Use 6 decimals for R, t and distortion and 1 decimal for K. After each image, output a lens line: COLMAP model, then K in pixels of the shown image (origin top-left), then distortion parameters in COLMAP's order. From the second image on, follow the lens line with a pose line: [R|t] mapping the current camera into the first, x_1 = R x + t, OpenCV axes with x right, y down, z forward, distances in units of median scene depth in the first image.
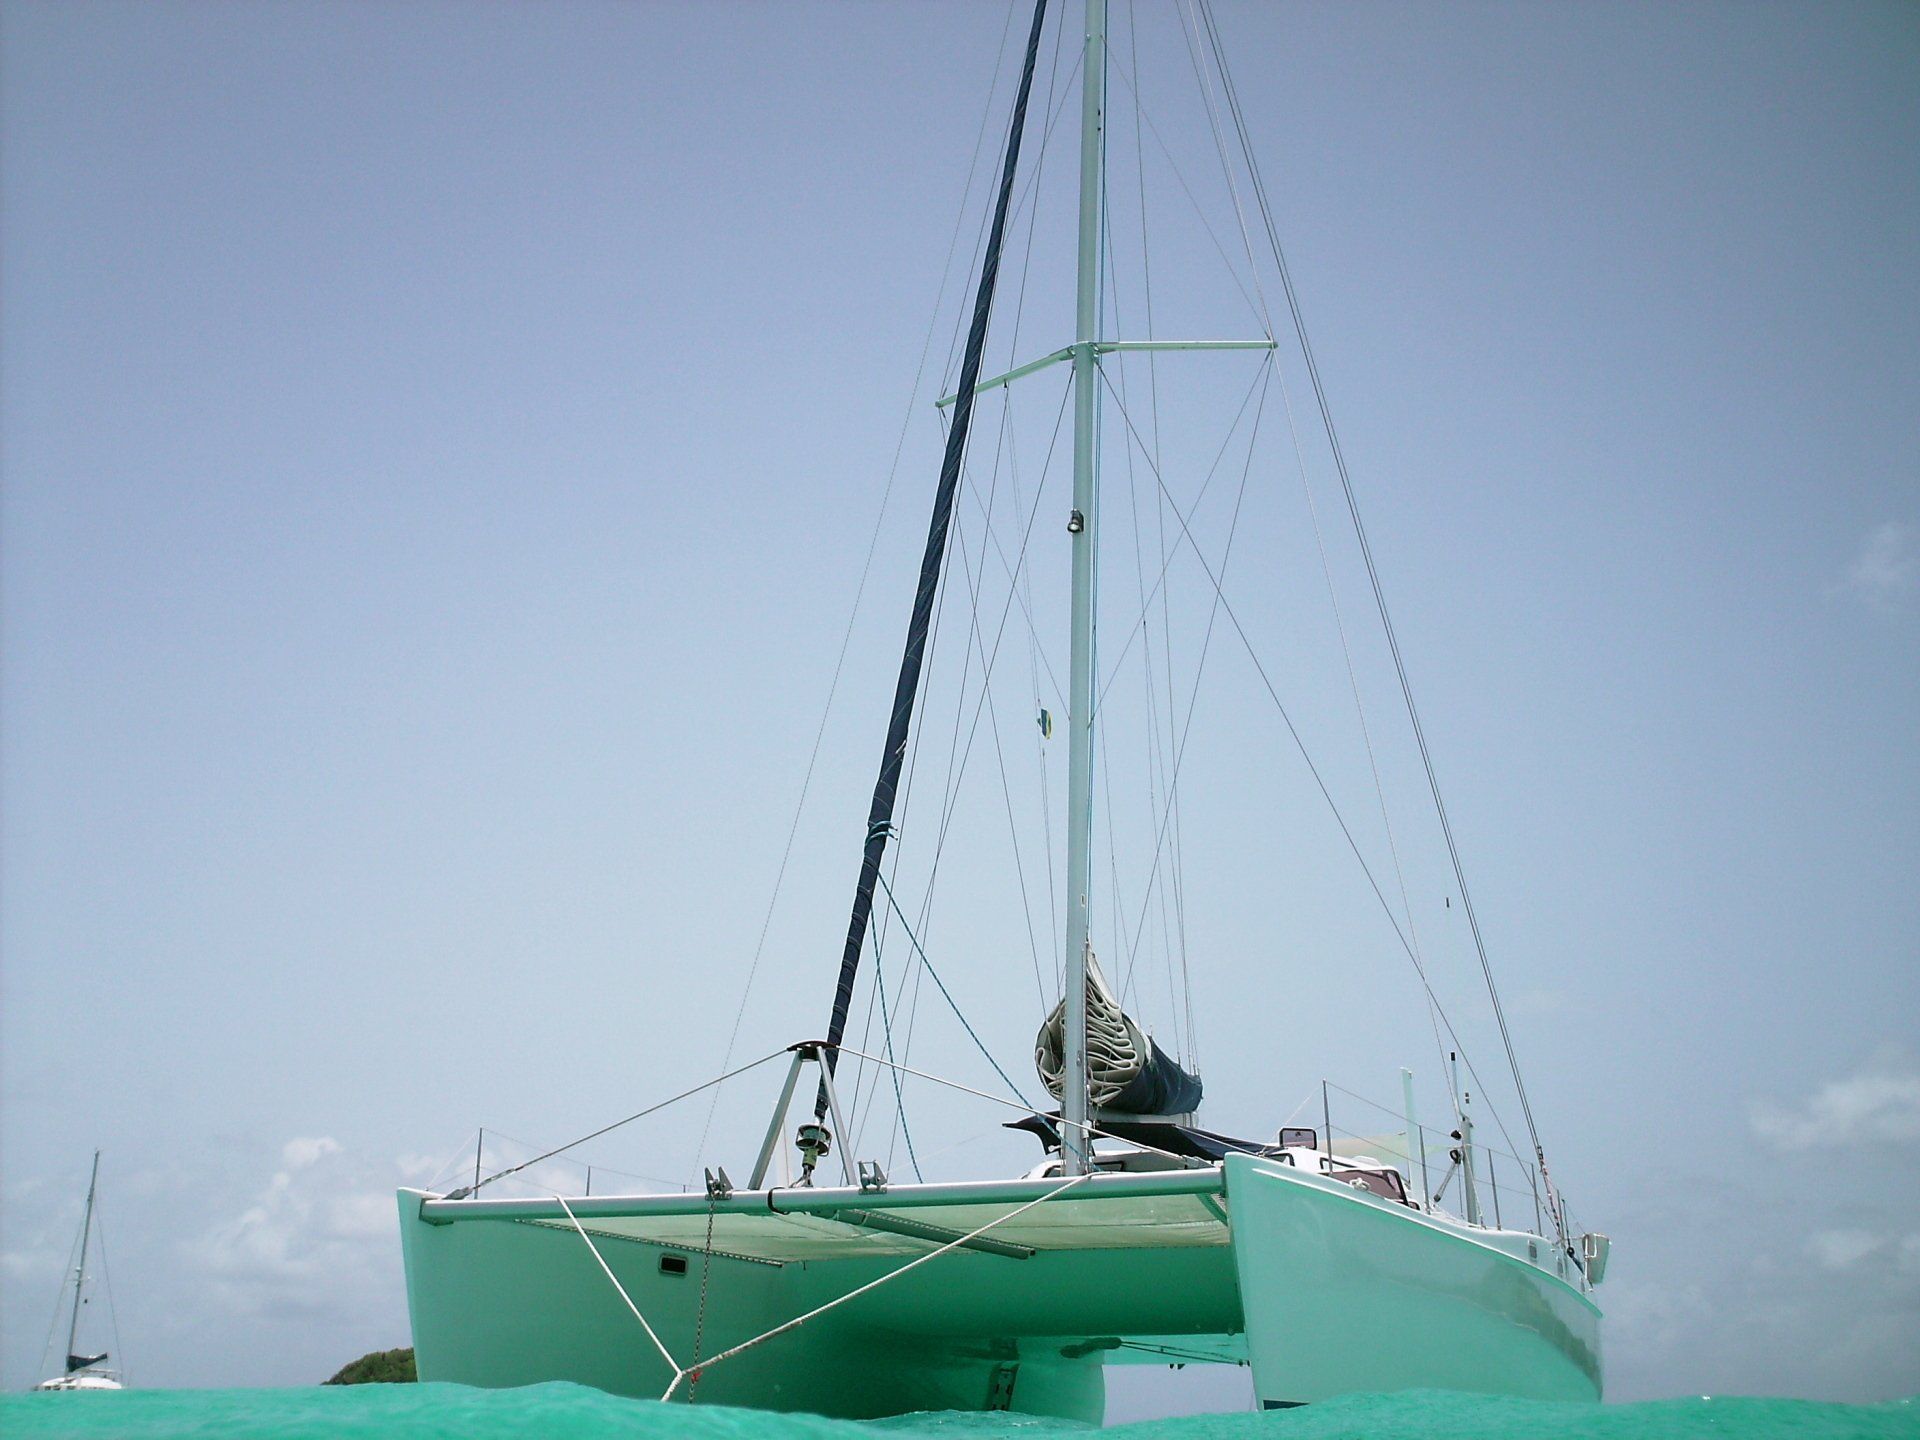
lens RADIAL K [[2644.0, 0, 960.0], [0, 2644.0, 720.0], [0, 0, 1]] dist [-0.114051, 0.187729]
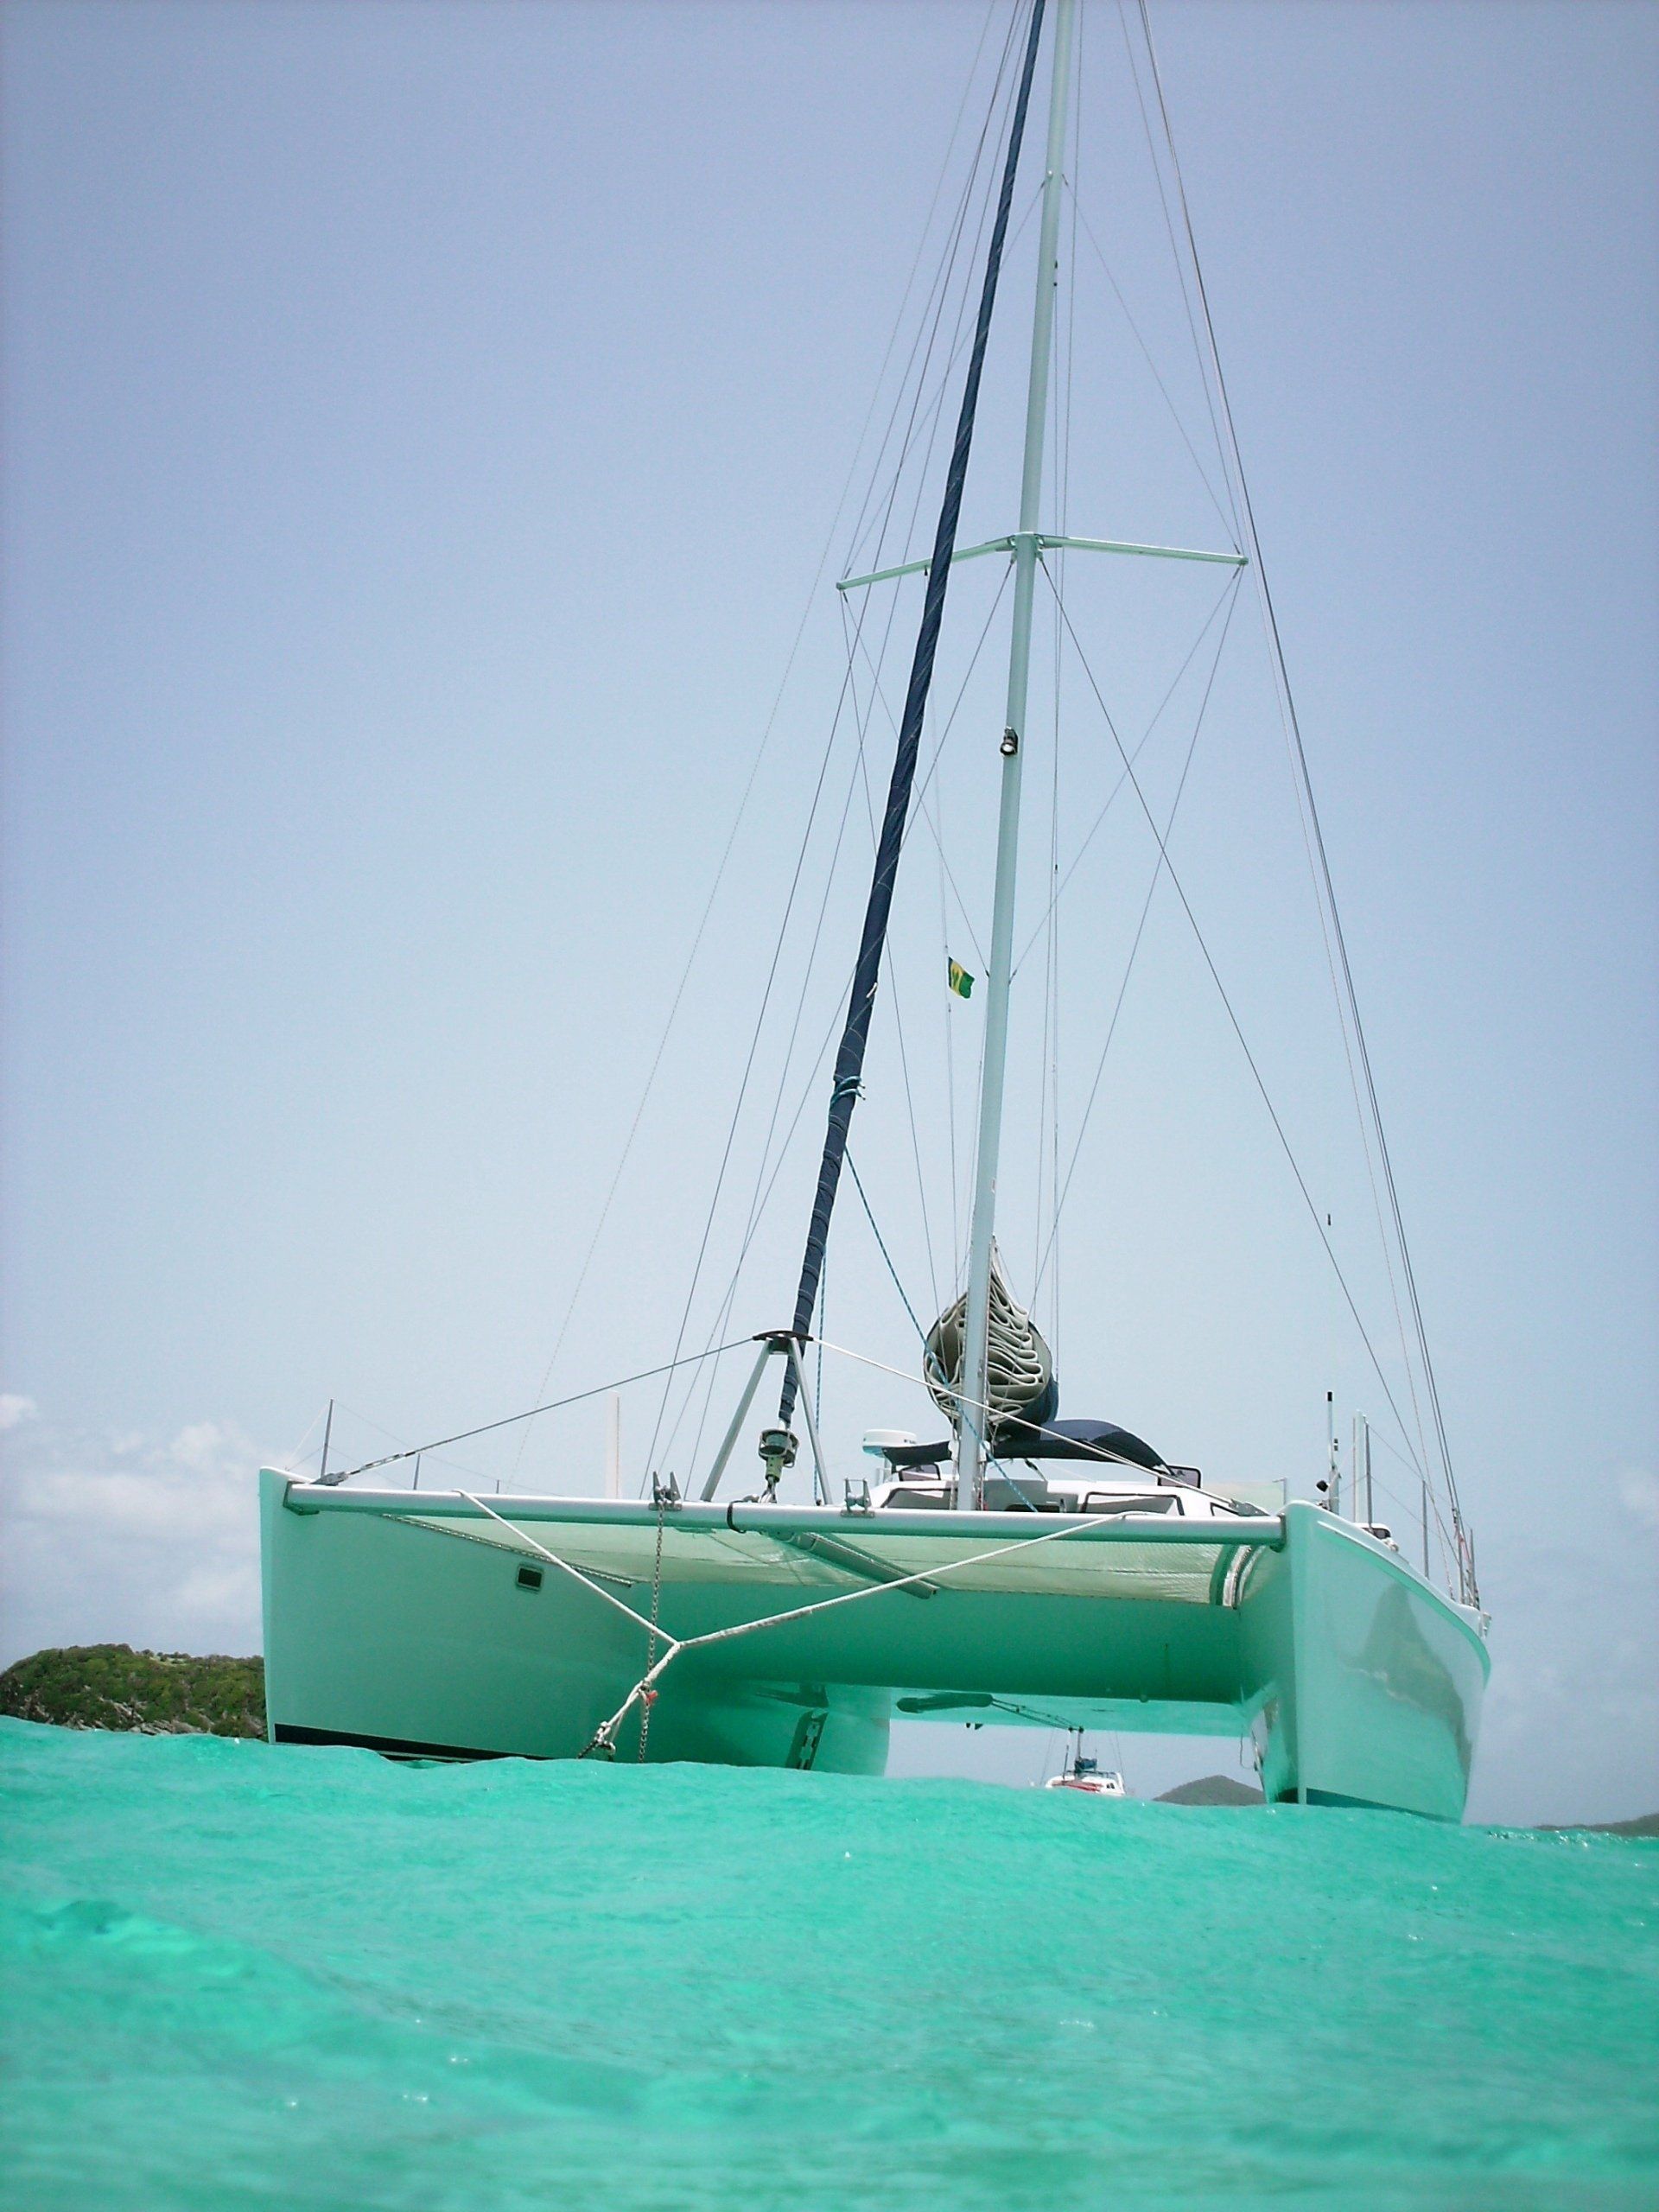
lens RADIAL K [[3046.2, 0, 829.5], [0, 3046.2, 1106.0], [0, 0, 1]] dist [-0.114051, 0.187729]
pose [[0.986935, 0.090559, 0.133261, -0.142040], [-0.096934, 0.994398, 0.042145, 0.006305], [-0.128698, -0.054512, 0.990184, 0.031127]]
